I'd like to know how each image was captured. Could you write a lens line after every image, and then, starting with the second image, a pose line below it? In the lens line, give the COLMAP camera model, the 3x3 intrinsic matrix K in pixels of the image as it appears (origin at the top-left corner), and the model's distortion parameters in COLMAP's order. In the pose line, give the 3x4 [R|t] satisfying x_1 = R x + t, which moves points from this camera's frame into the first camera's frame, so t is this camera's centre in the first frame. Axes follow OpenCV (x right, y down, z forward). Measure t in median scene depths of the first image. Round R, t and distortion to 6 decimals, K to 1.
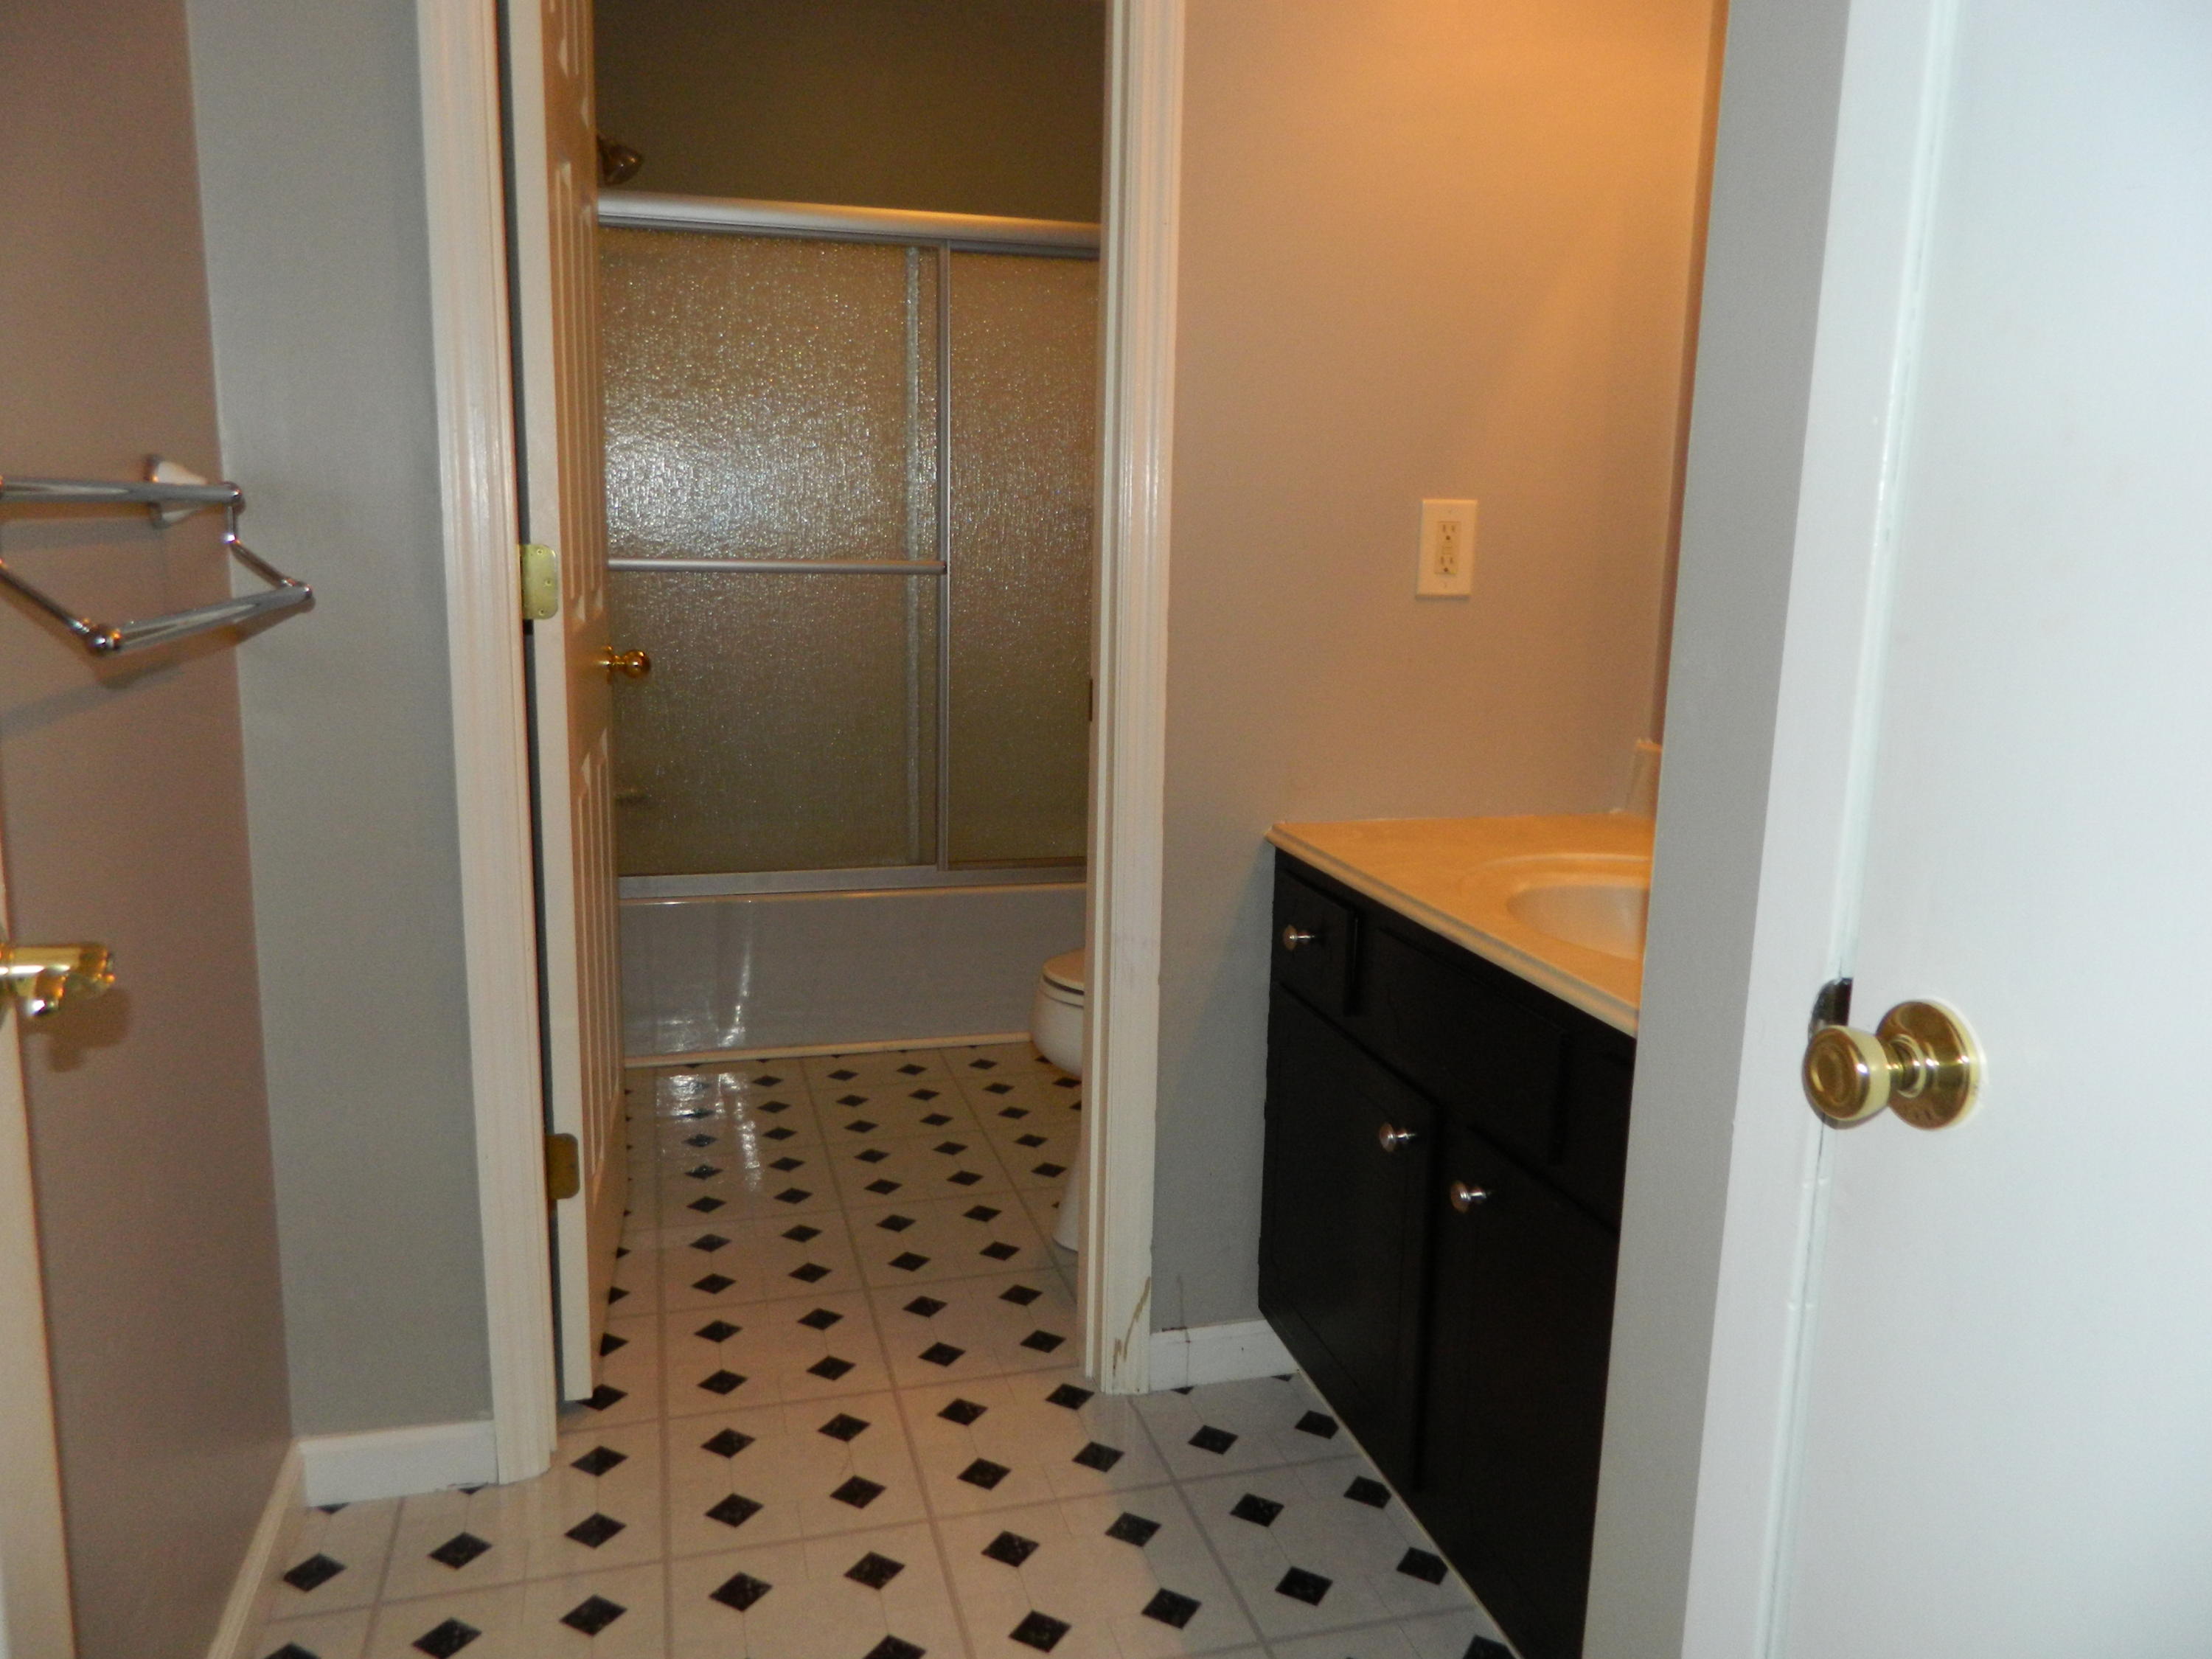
lens RADIAL K [[1643.7, 0, 1106.0], [0, 1643.7, 829.5], [0, 0, 1]] dist [0.000555, 0.004513]
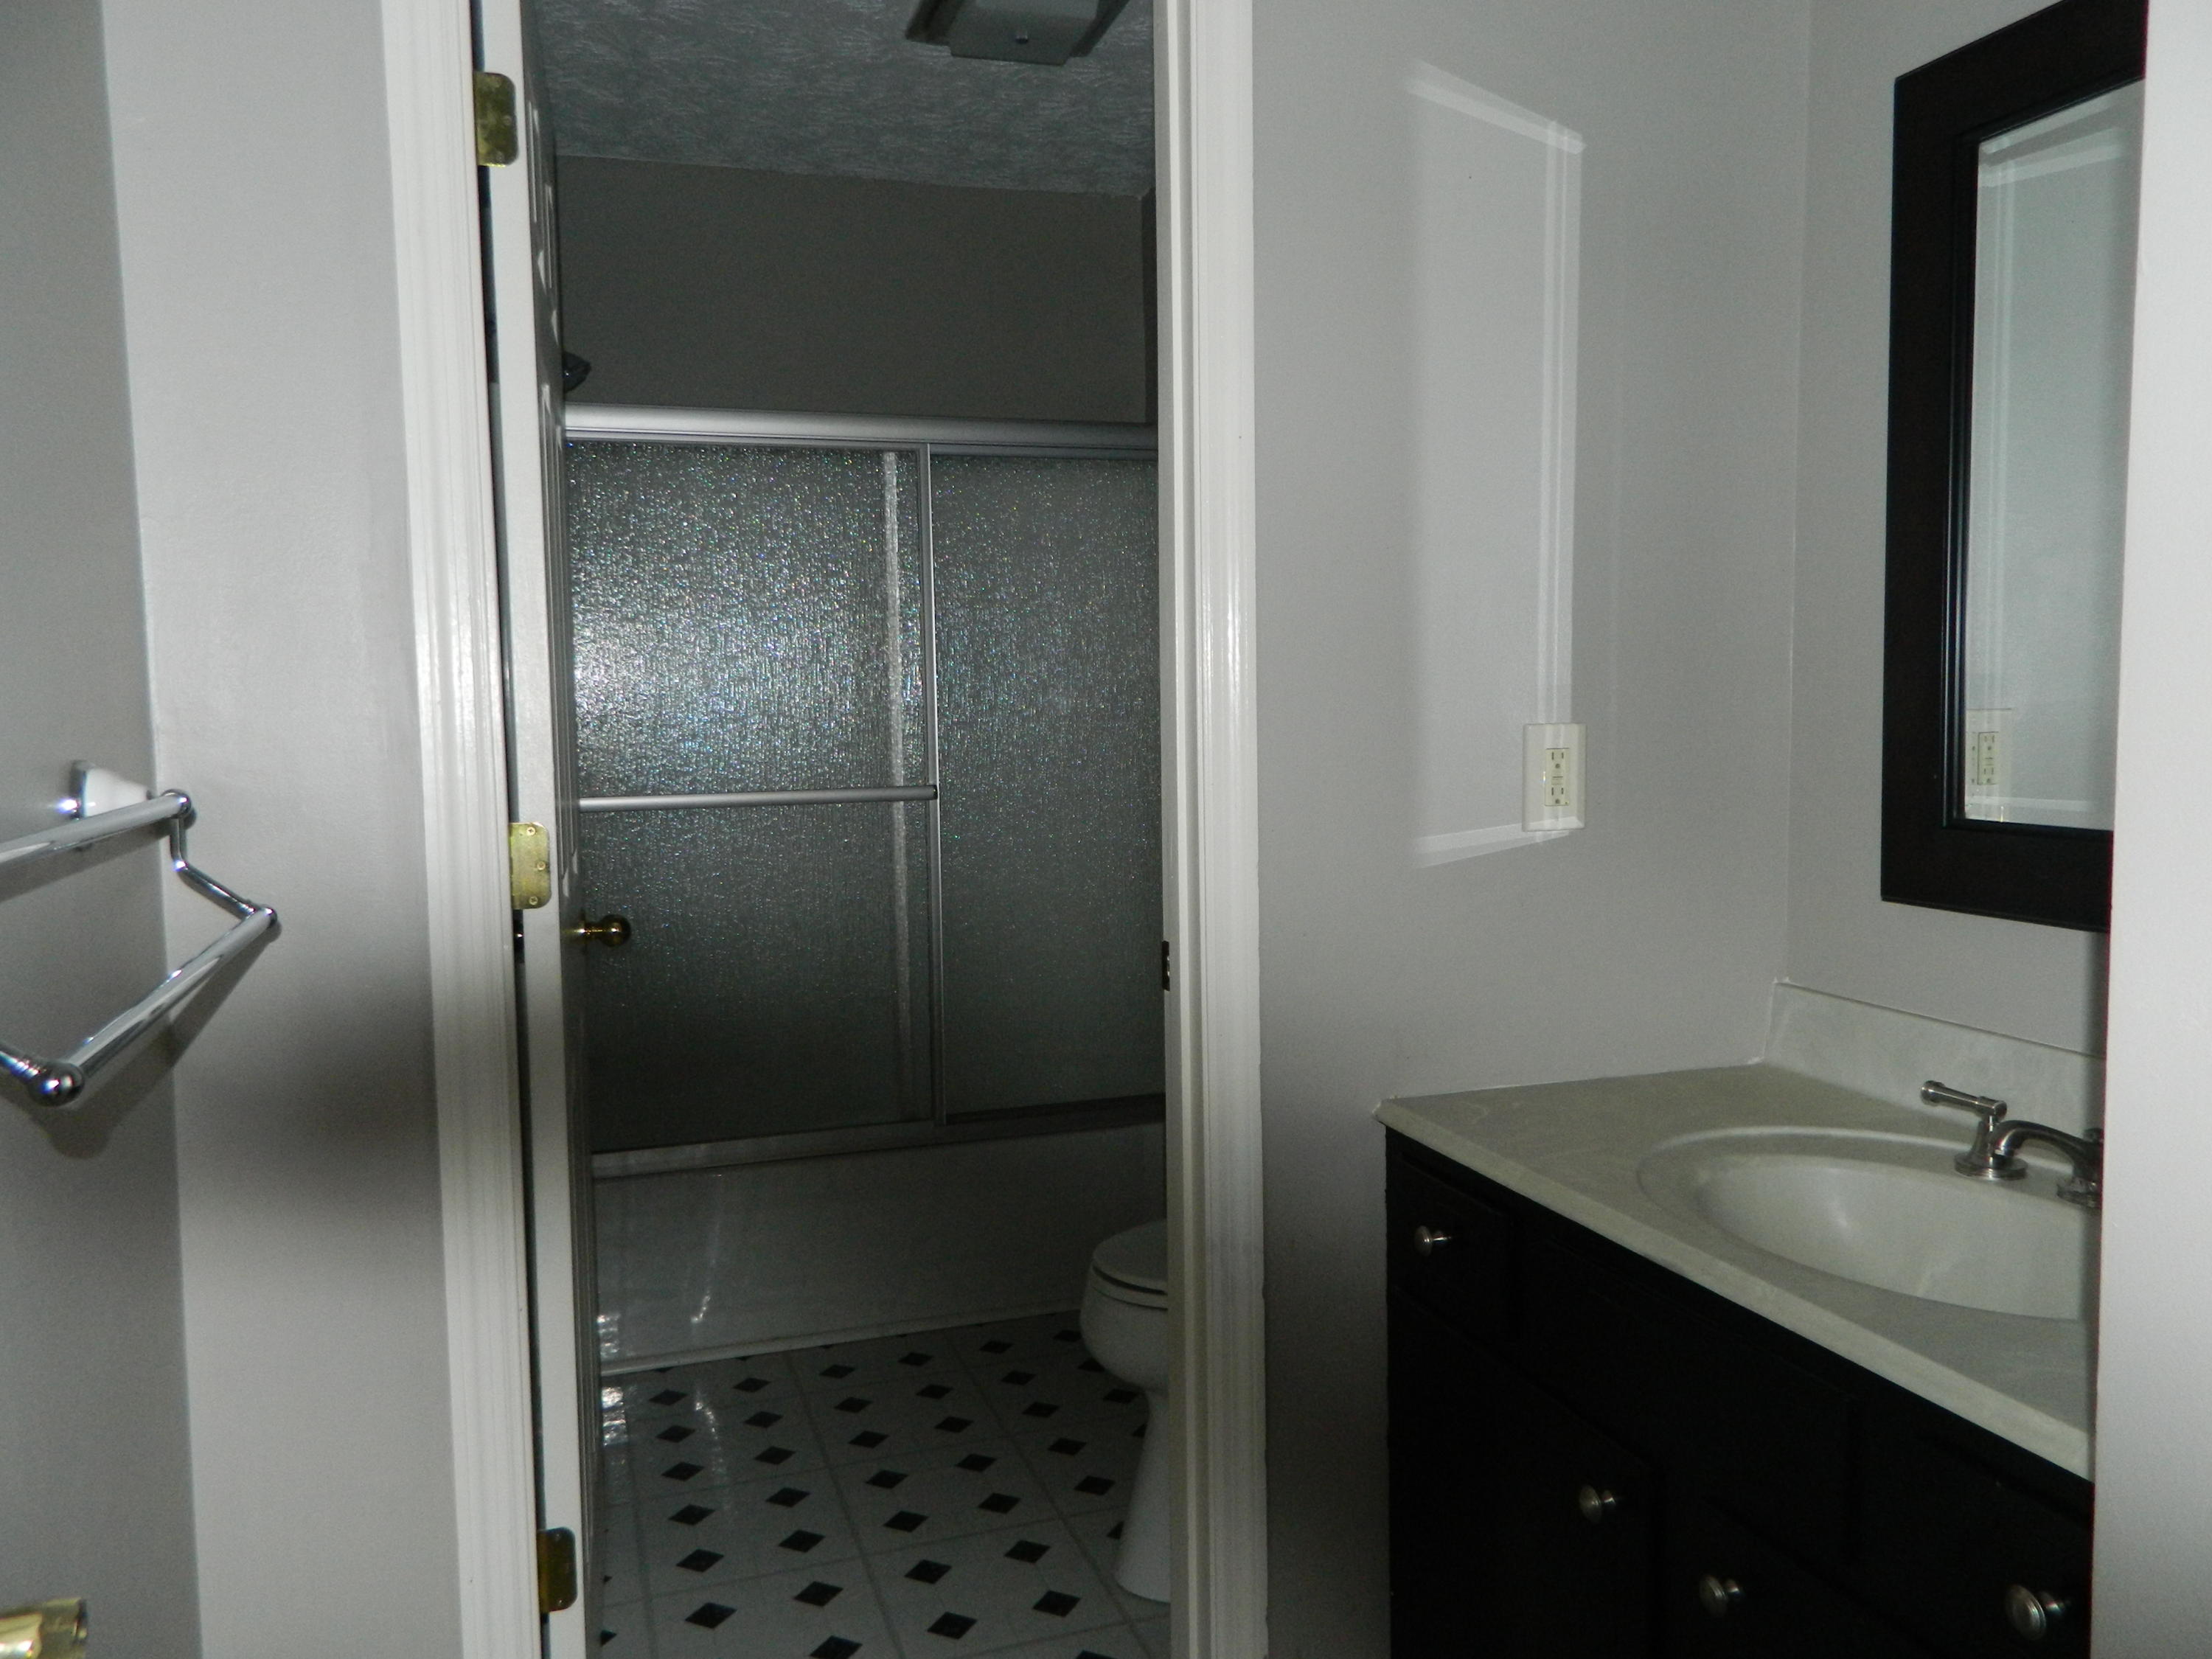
lens RADIAL K [[1693.0, 0, 1106.0], [0, 1693.0, 829.5], [0, 0, 1]] dist [0.048786, -0.043202]
pose [[0.997836, -0.041159, 0.051282, -0.065969], [0.046353, 0.993433, -0.104605, -0.045388], [-0.046640, 0.106756, 0.993191, 0.078596]]
